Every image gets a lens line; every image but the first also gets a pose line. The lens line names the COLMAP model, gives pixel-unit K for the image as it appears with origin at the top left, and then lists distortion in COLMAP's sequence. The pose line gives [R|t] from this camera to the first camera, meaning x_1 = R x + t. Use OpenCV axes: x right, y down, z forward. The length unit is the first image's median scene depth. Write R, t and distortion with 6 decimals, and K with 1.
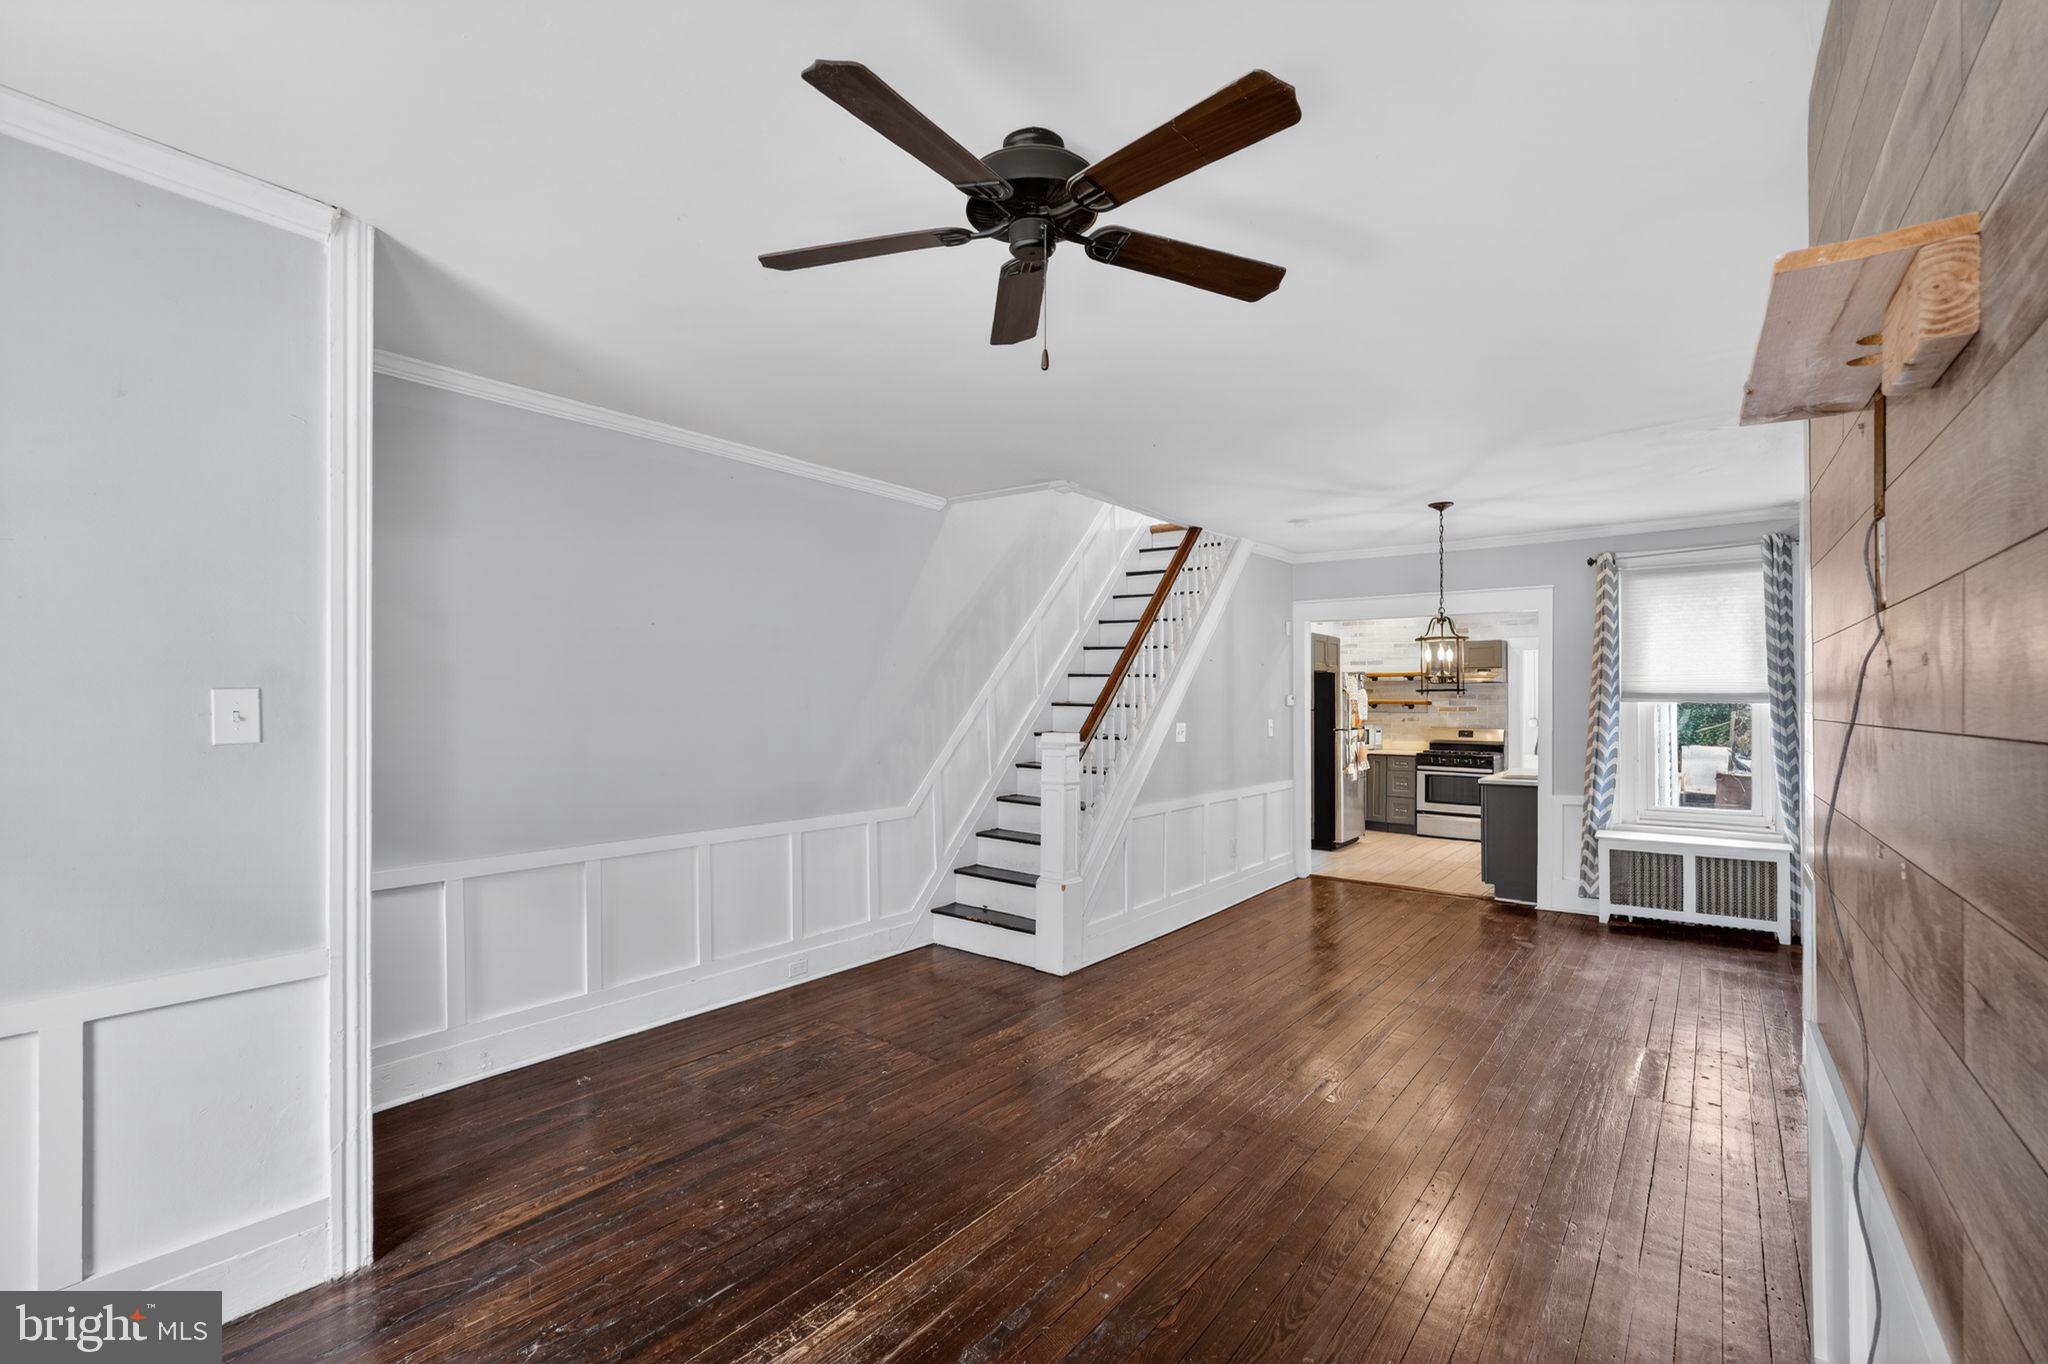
lens RADIAL K [[895.1, 0, 1022.0], [0, 895.1, 696.1], [0, 0, 1]] dist [-0.012320, -0.000085]
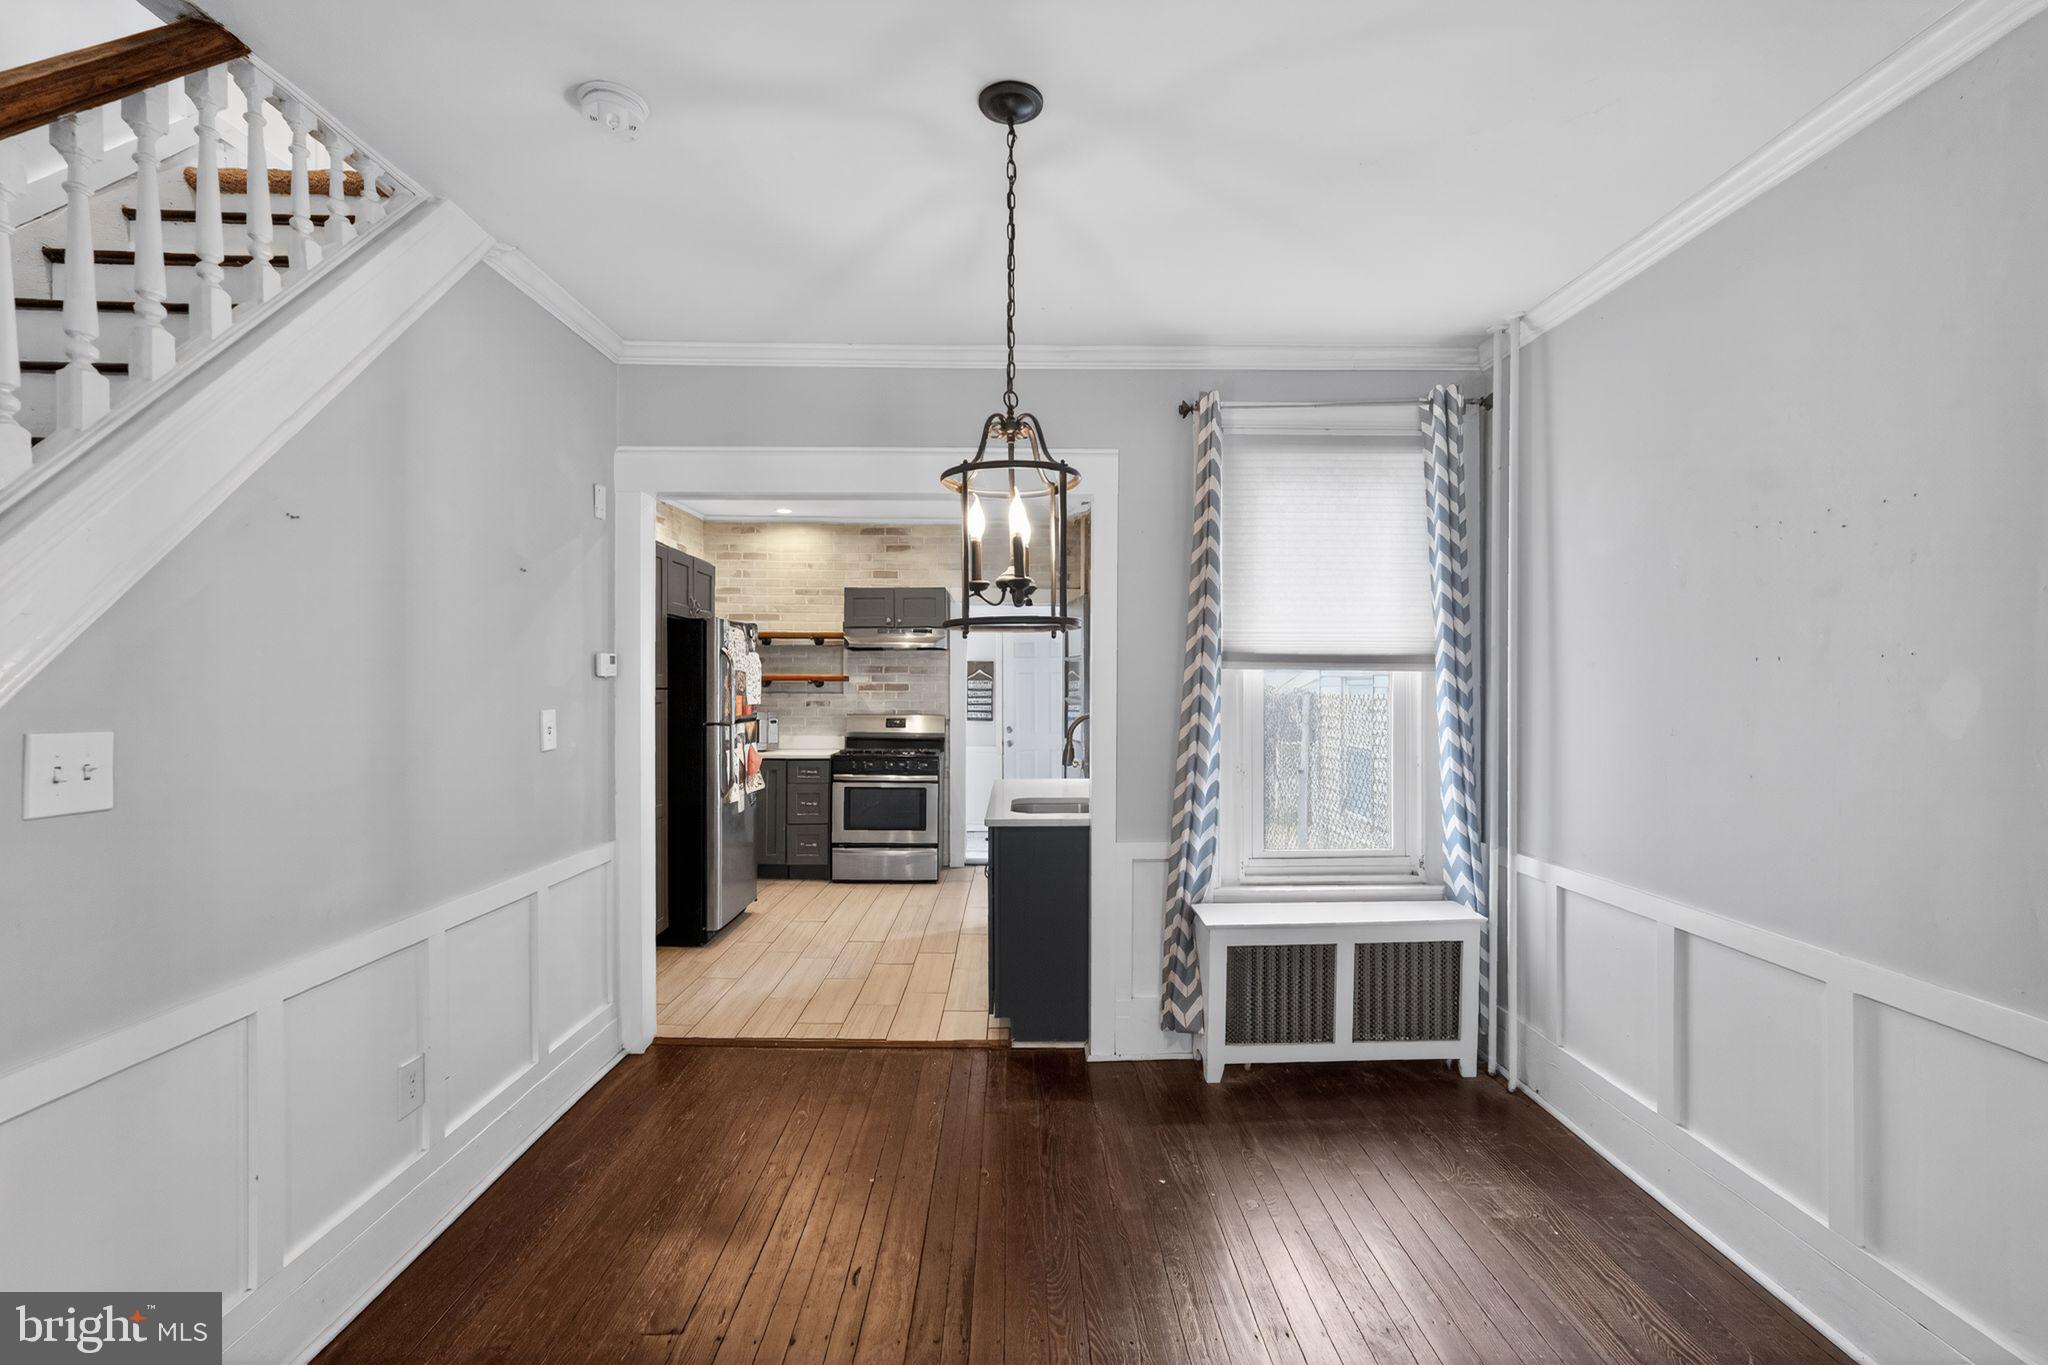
lens RADIAL K [[895.1, 0, 1021.0], [0, 895.1, 687.3], [0, 0, 1]] dist [-0.012320, -0.000085]
pose [[0.779891, -0.001561, 0.625914, 0.184026], [-0.004122, 0.999962, 0.007630, 0.011573], [-0.625902, -0.008531, 0.779855, 0.527177]]
